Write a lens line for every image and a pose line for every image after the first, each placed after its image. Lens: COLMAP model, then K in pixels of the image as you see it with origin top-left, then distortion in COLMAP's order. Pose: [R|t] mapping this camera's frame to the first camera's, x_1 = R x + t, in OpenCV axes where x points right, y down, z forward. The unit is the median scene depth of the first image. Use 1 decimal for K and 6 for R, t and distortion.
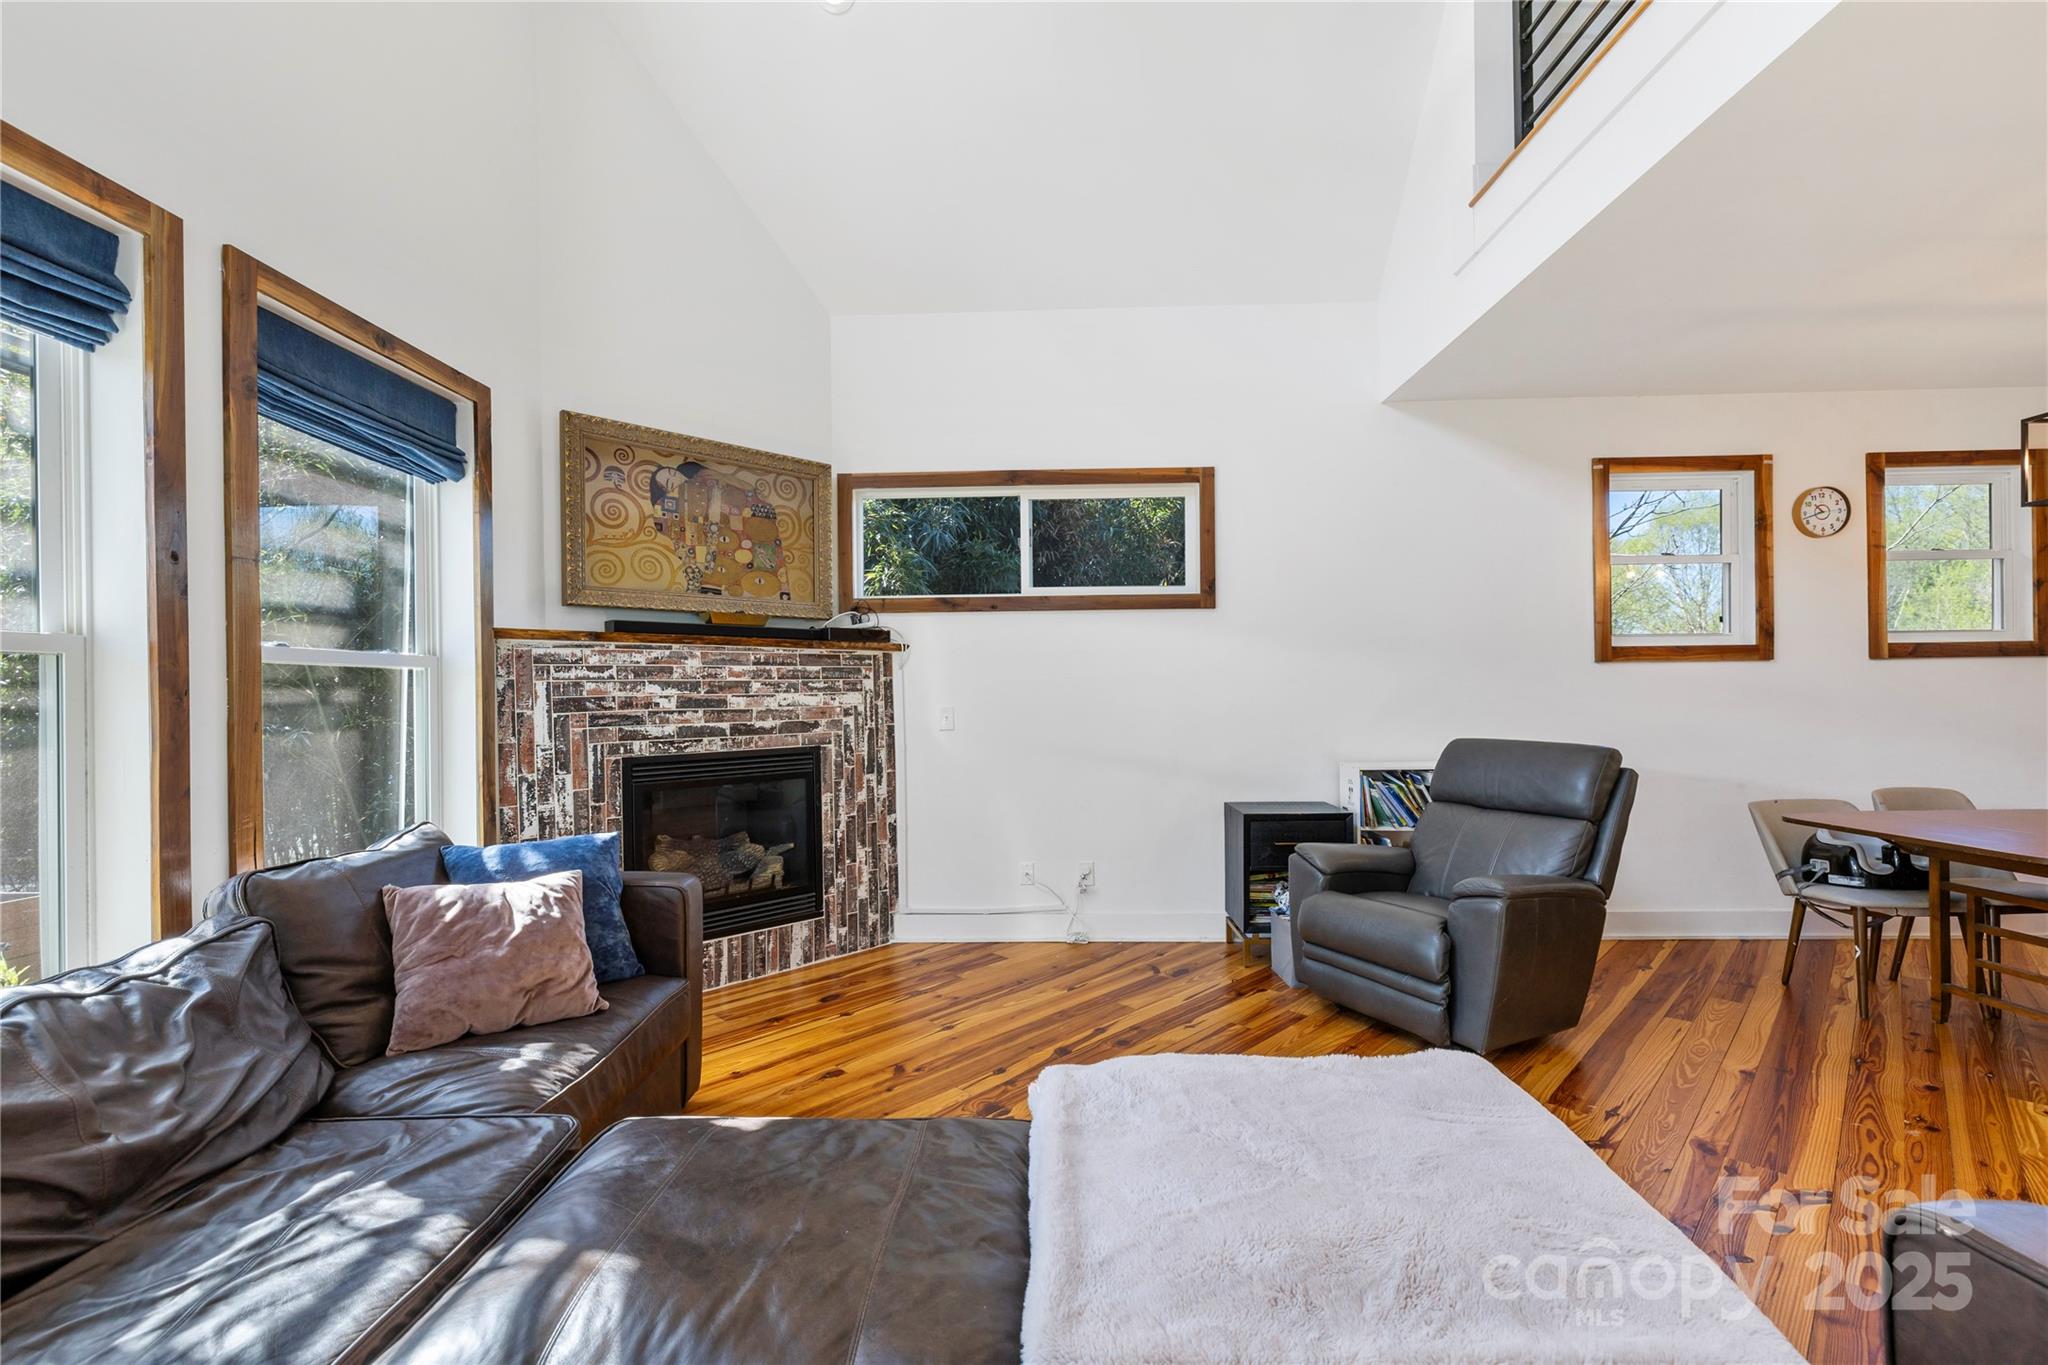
lens RADIAL K [[874.2, 0, 1019.7], [0, 874.2, 694.7], [0, 0, 1]] dist [0.000707, 0.000076]
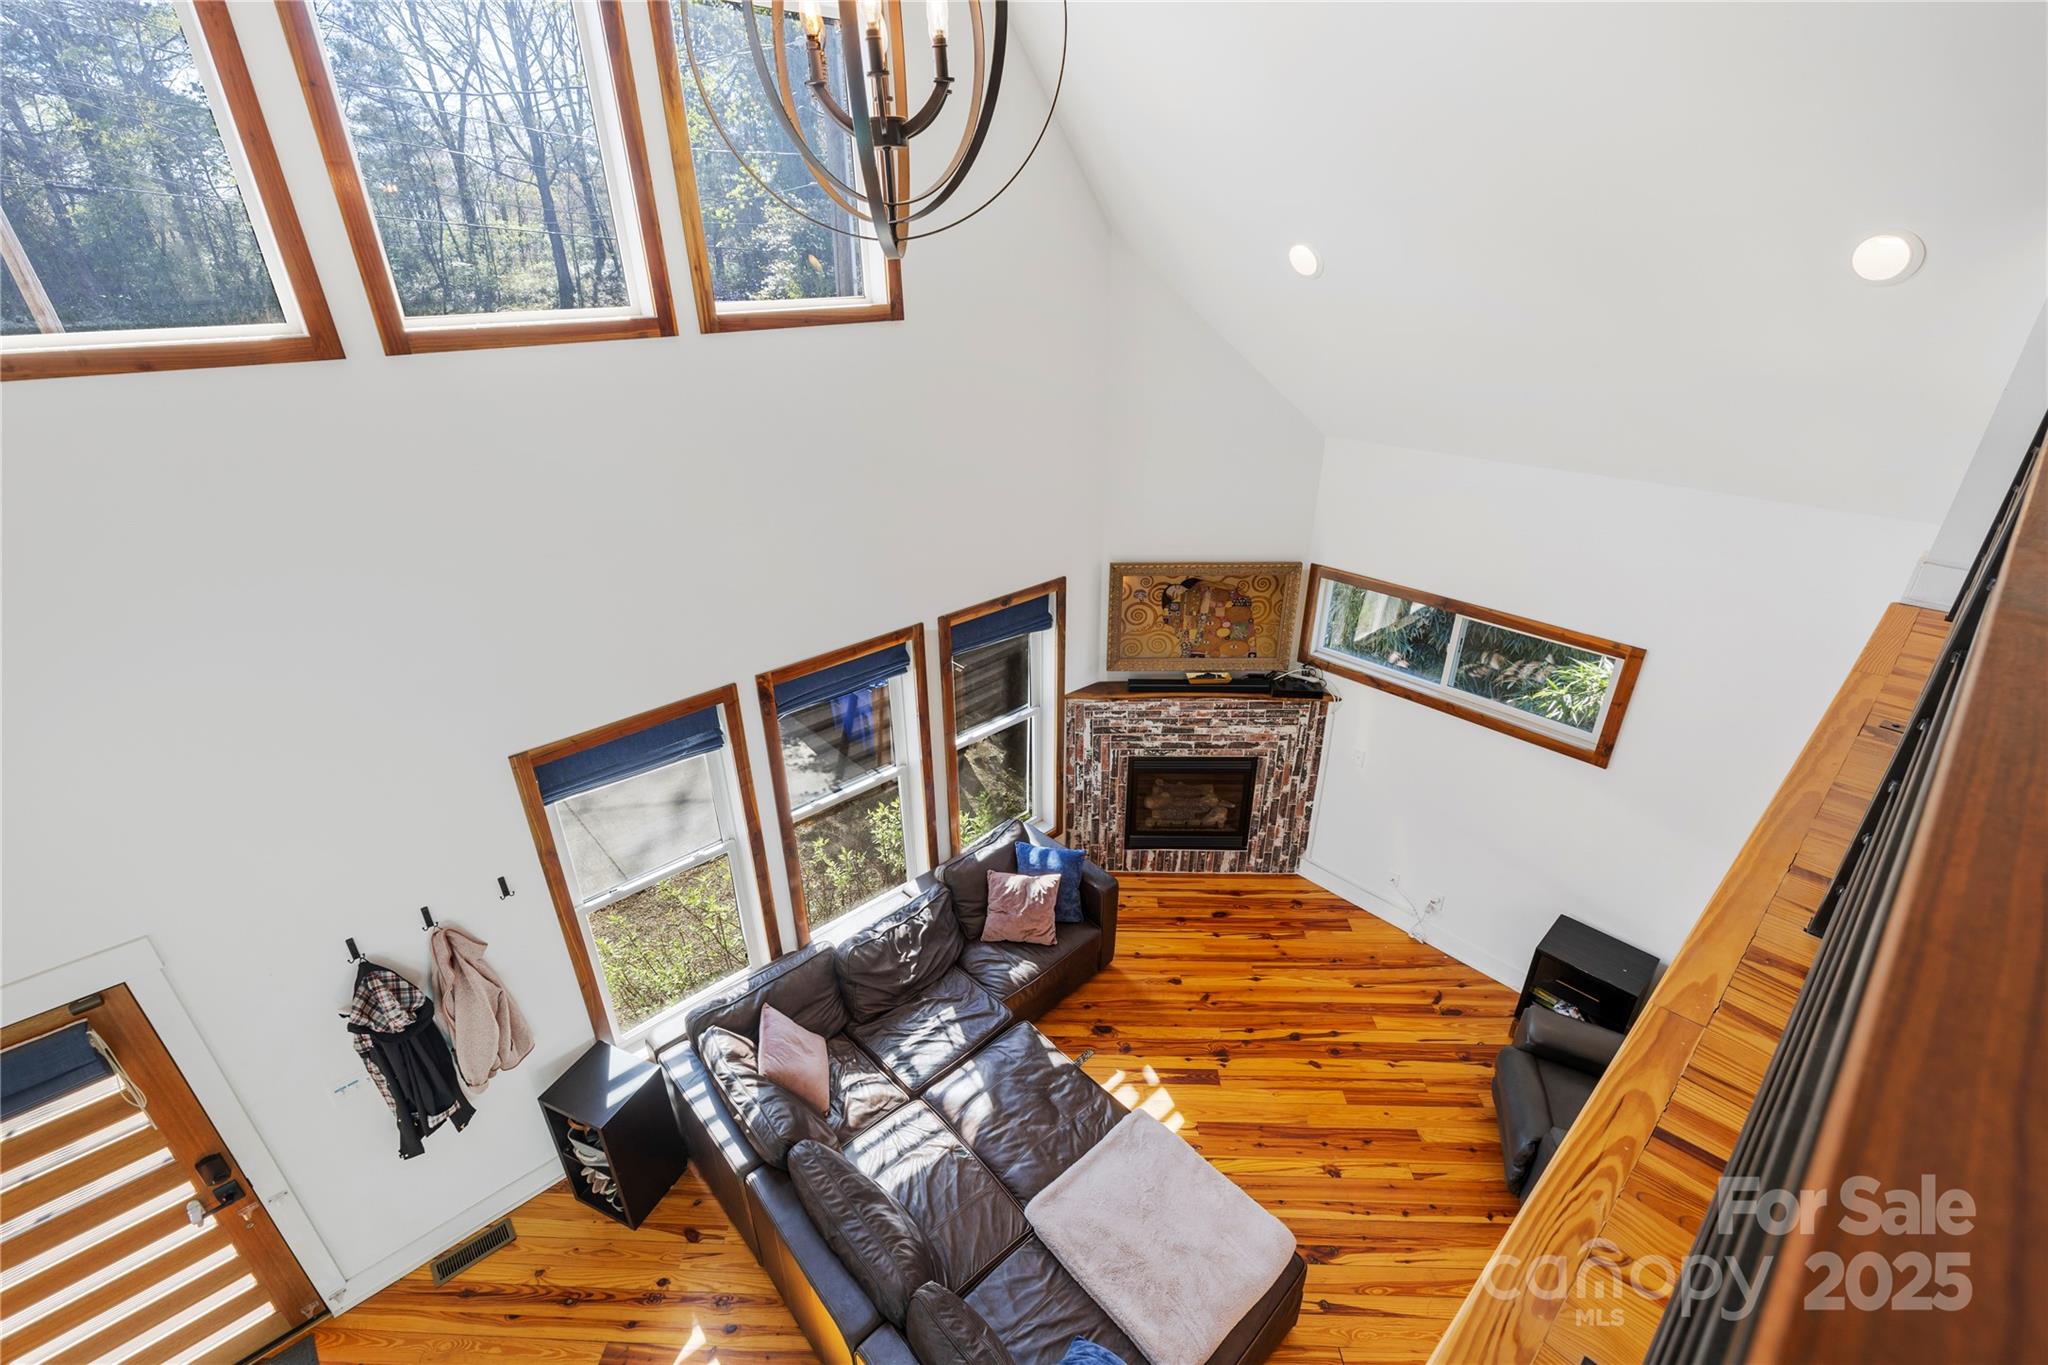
lens RADIAL K [[872.4, 0, 1026.6], [0, 872.4, 672.0], [0, 0, 1]] dist [-0.000326, -0.000113]
pose [[0.690362, 0.322414, -0.647650, 0.440980], [-0.000091, 0.895244, 0.445576, -0.778744], [0.723464, -0.307550, 0.618071, -0.168624]]
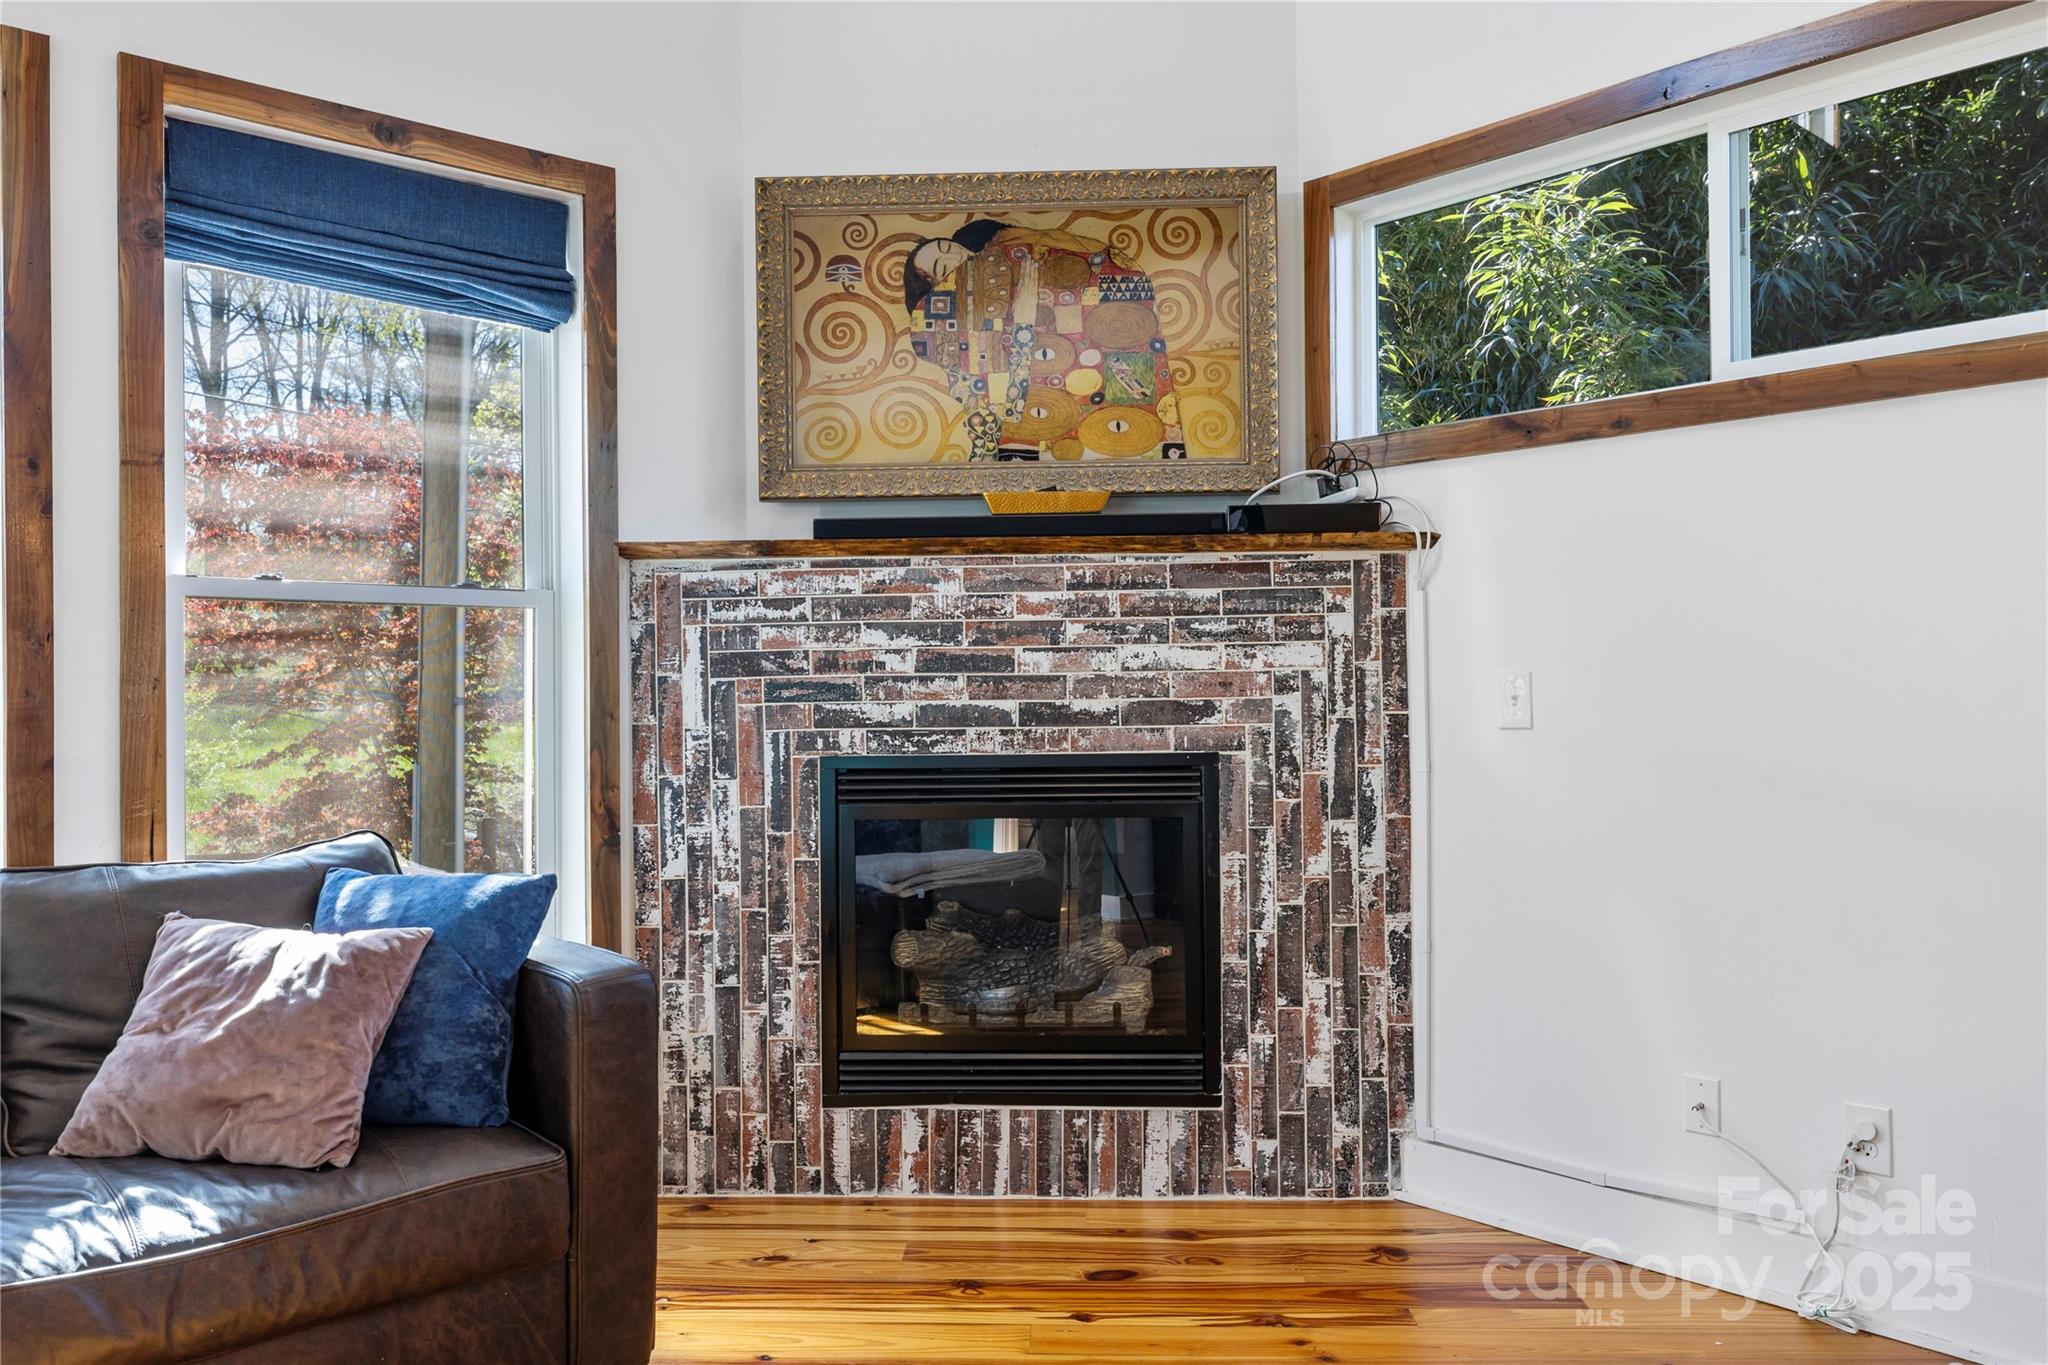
lens RADIAL K [[1546.9, 0, 1024.0], [0, 1546.9, 682.5], [0, 0, 1]] dist [-0.001784, -0.000892]
pose [[0.683591, 0.001221, -0.729865, 0.342685], [0.000597, 0.999997, 0.002232, 0.018698], [0.729865, -0.001962, 0.683588, 0.359112]]
